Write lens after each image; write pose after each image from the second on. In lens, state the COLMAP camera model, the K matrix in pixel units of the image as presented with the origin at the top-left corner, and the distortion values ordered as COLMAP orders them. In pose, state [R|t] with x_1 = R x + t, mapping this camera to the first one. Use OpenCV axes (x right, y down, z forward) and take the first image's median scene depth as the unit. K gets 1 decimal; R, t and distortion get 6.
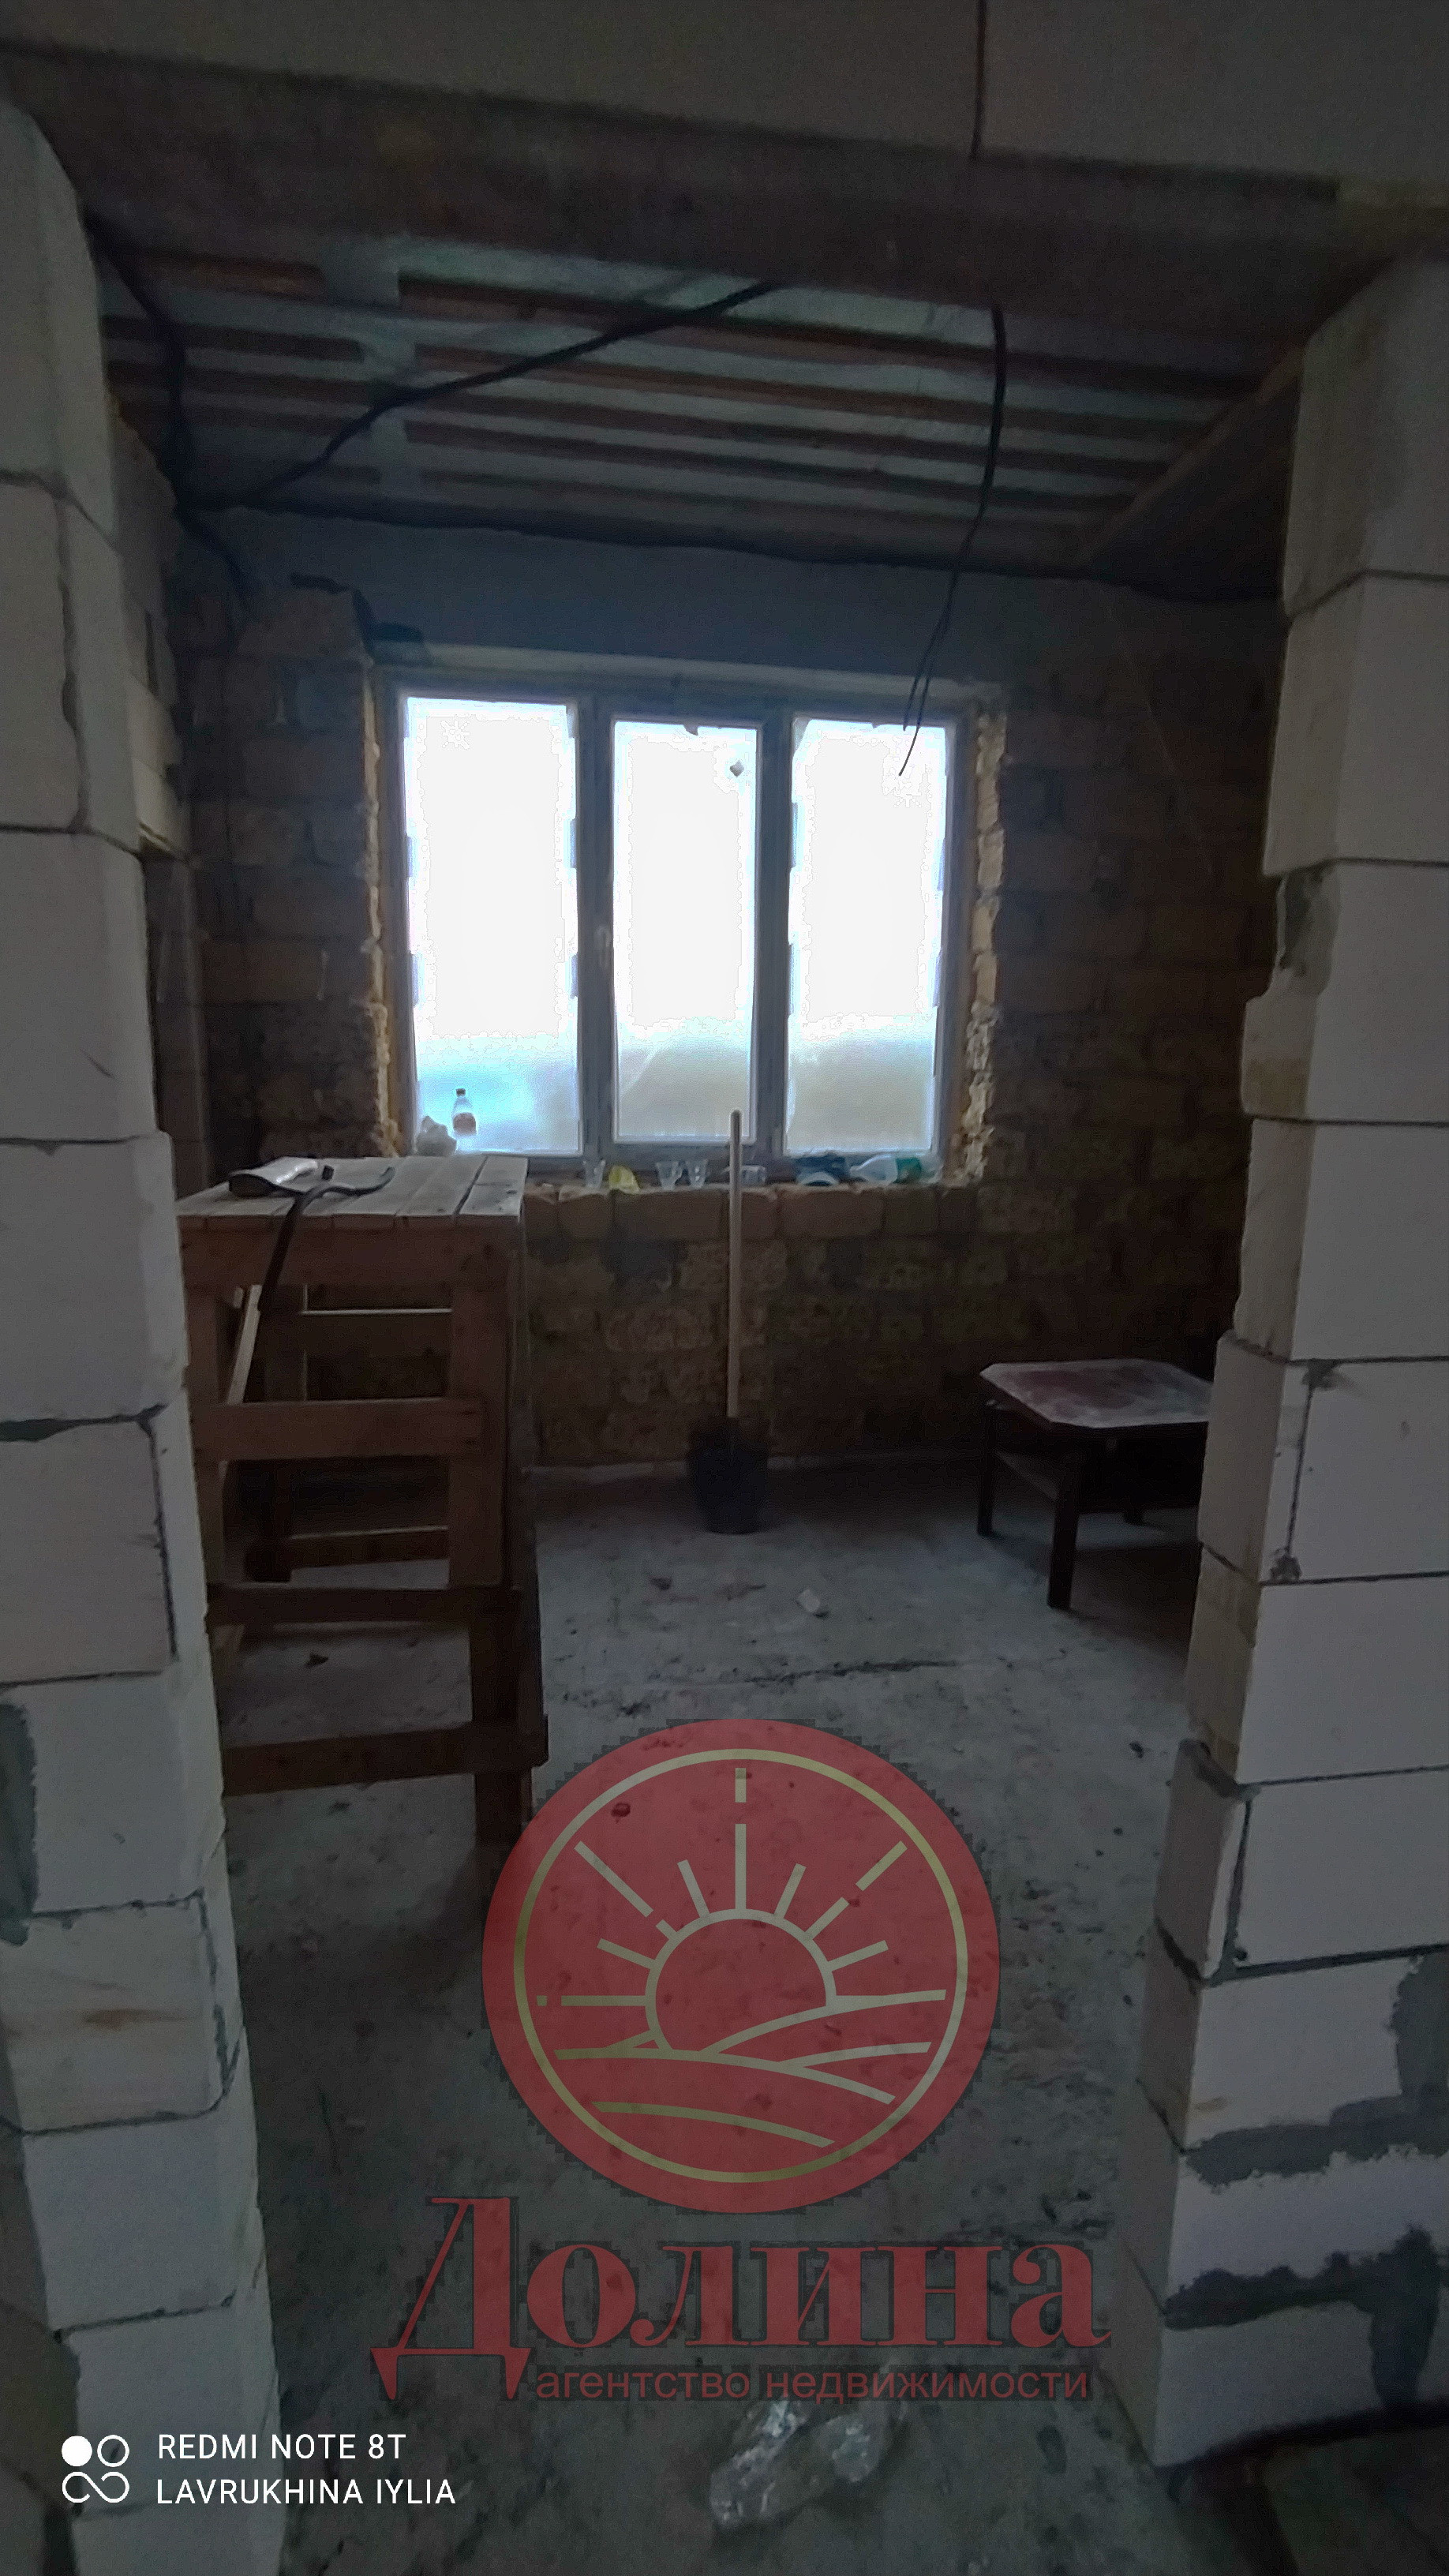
lens RADIAL K [[1181.2, 0, 731.0], [0, 1181.2, 1294.8], [0, 0, 1]] dist [-0.017737, 0.001328]
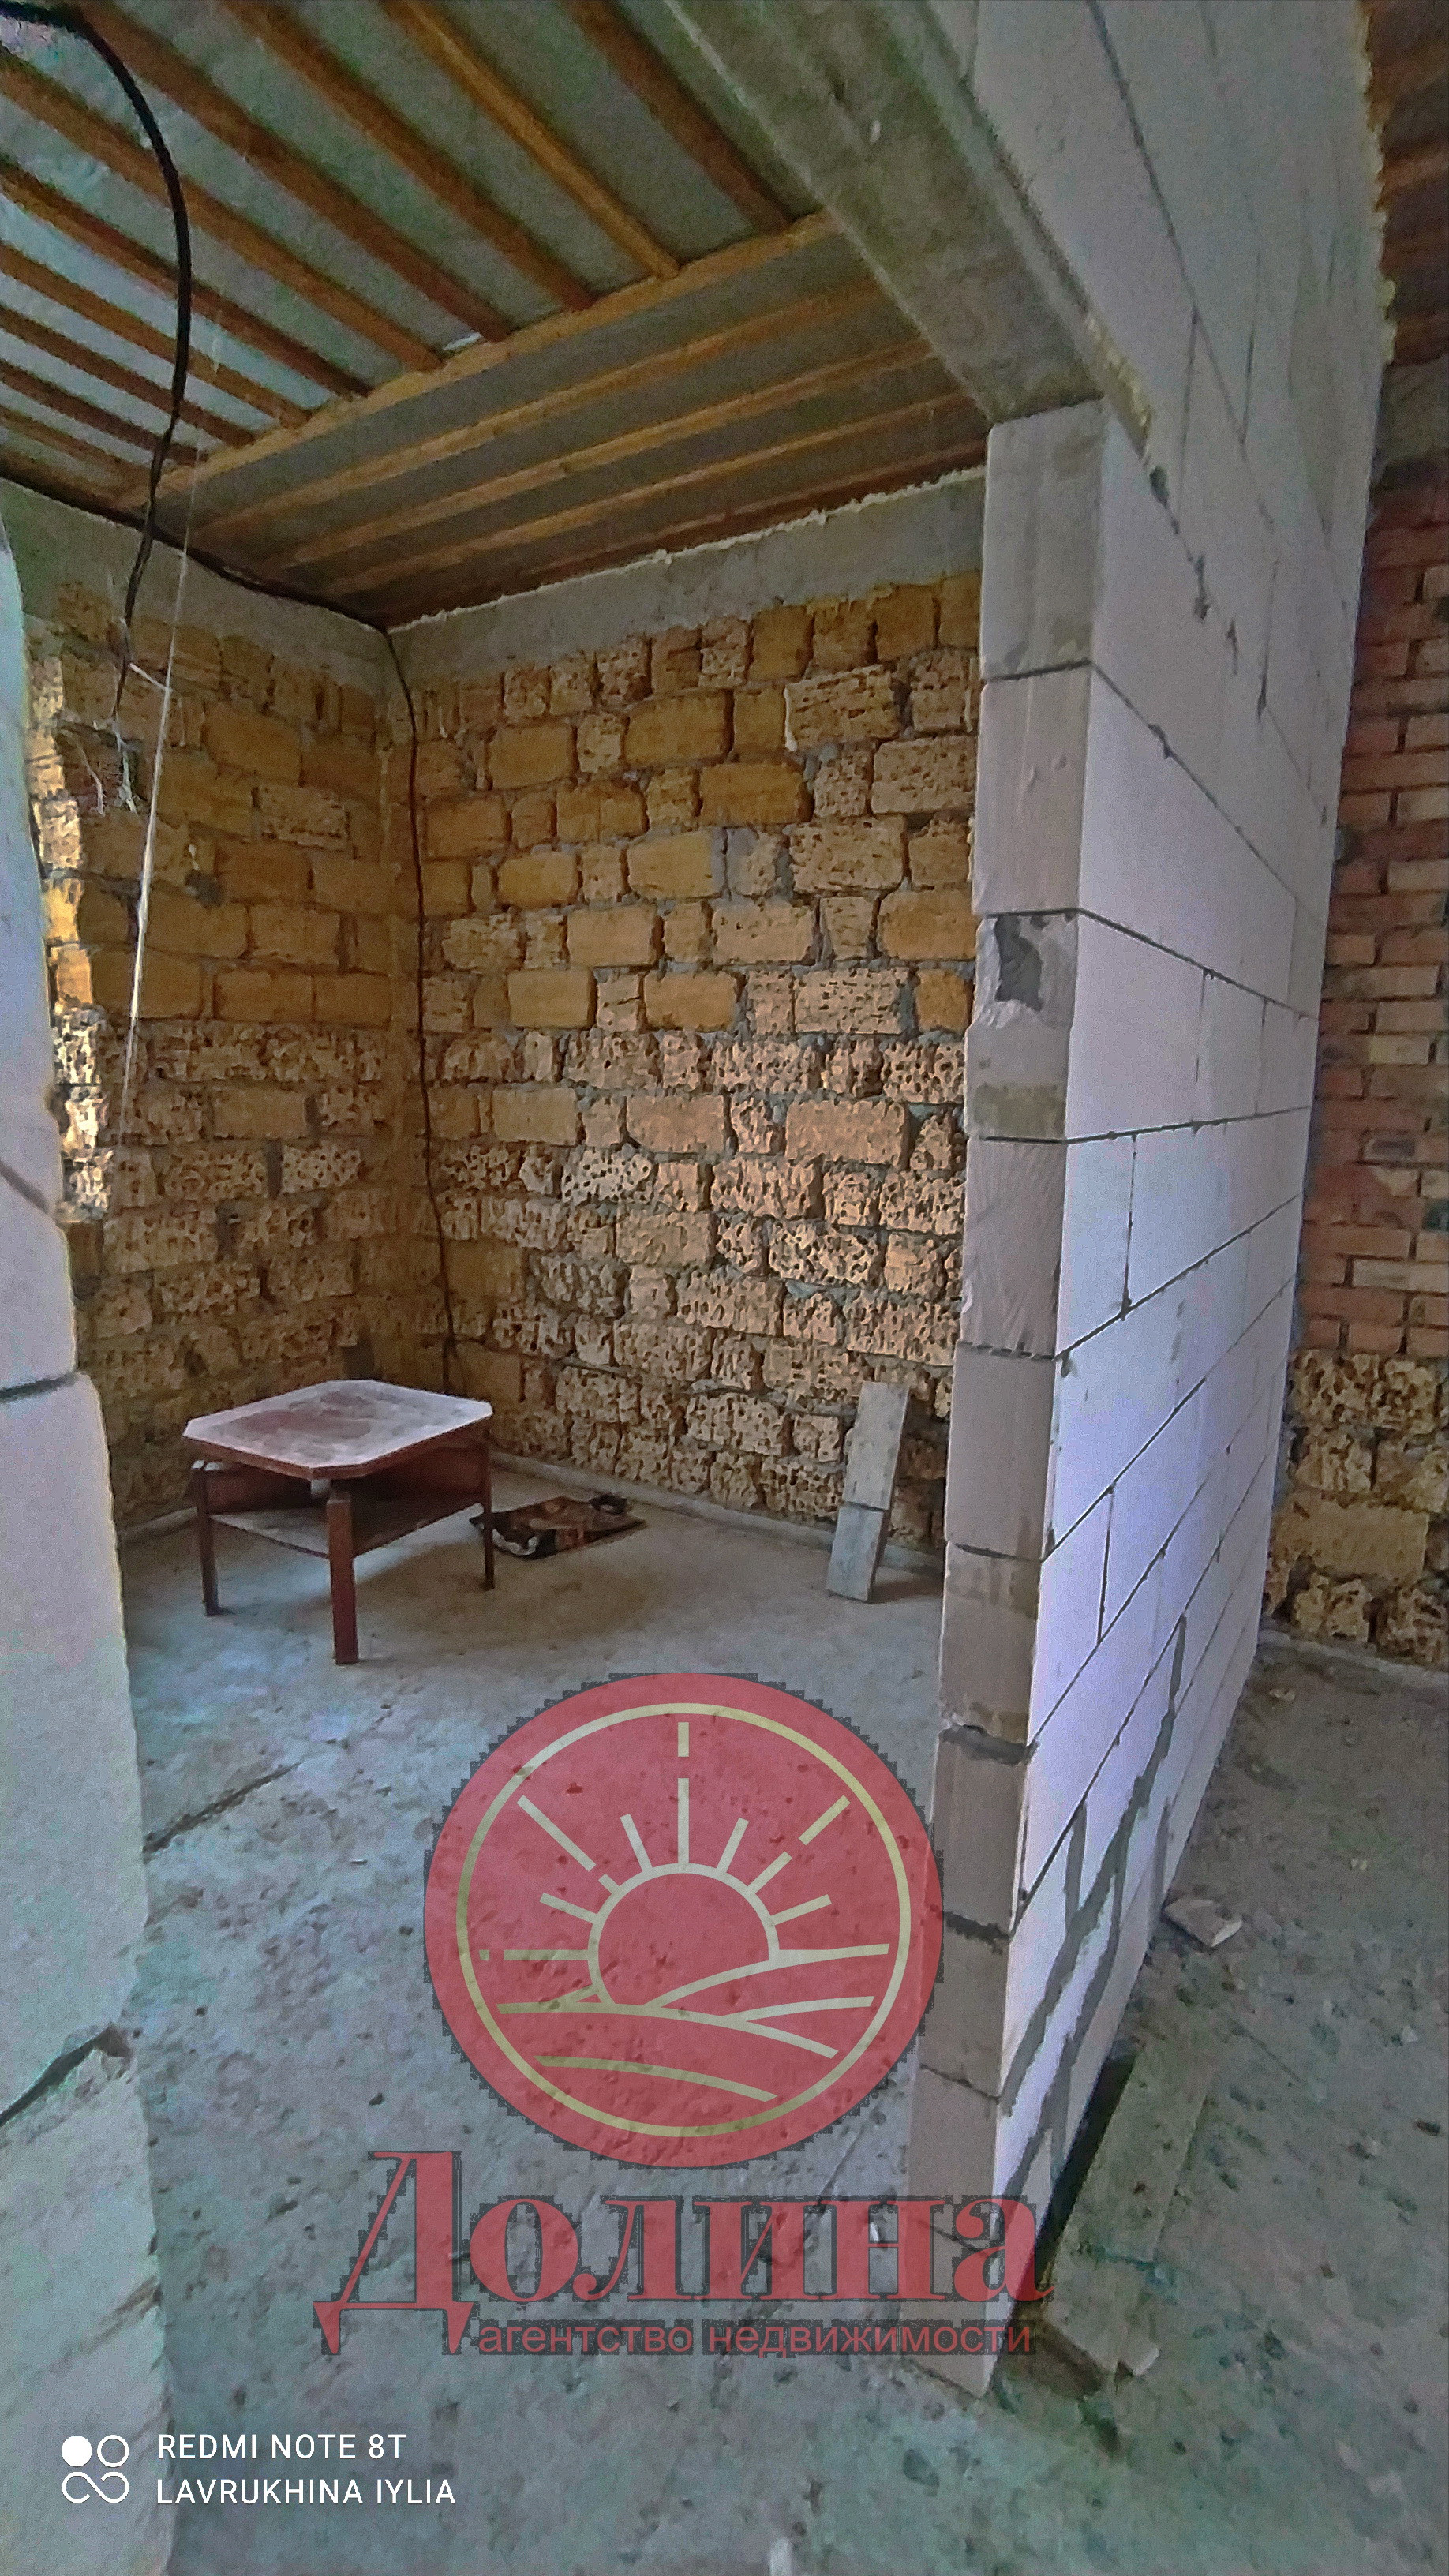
lens RADIAL K [[1181.2, 0, 722.9], [0, 1181.2, 1285.7], [0, 0, 1]] dist [-0.017737, 0.001328]
pose [[0.666679, -0.145955, 0.730915, -0.144962], [0.151513, 0.986703, 0.058836, -0.033324], [-0.729783, 0.071519, 0.679928, 0.126361]]
